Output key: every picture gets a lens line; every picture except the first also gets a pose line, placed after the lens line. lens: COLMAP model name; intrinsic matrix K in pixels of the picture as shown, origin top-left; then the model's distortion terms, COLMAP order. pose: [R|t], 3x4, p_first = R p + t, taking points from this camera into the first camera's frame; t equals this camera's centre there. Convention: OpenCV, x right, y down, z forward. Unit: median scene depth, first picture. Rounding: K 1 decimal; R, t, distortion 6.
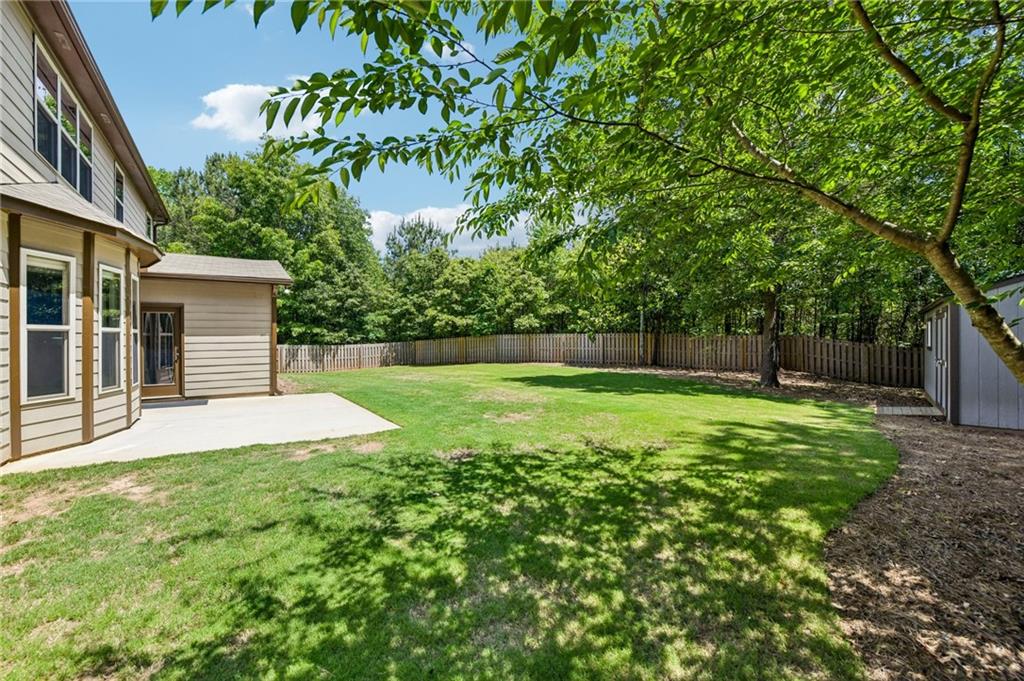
lens RADIAL K [[408.5, 0, 511.5], [0, 408.5, 338.4], [0, 0, 1]] dist [-0.003235, -0.000295]
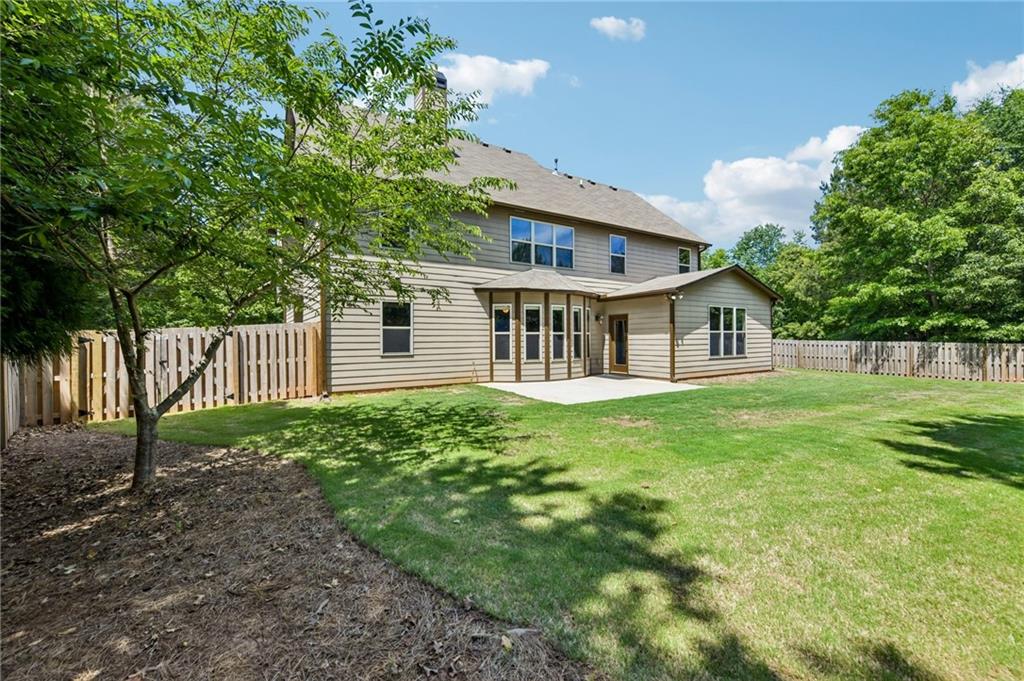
lens RADIAL K [[408.5, 0, 511.5], [0, 408.5, 338.4], [0, 0, 1]] dist [-0.003235, -0.000295]
pose [[-0.008380, 0.010212, -0.999913, 1.176410], [0.006055, 0.999930, 0.010162, -0.016141], [0.999947, -0.005969, -0.008441, 0.897158]]
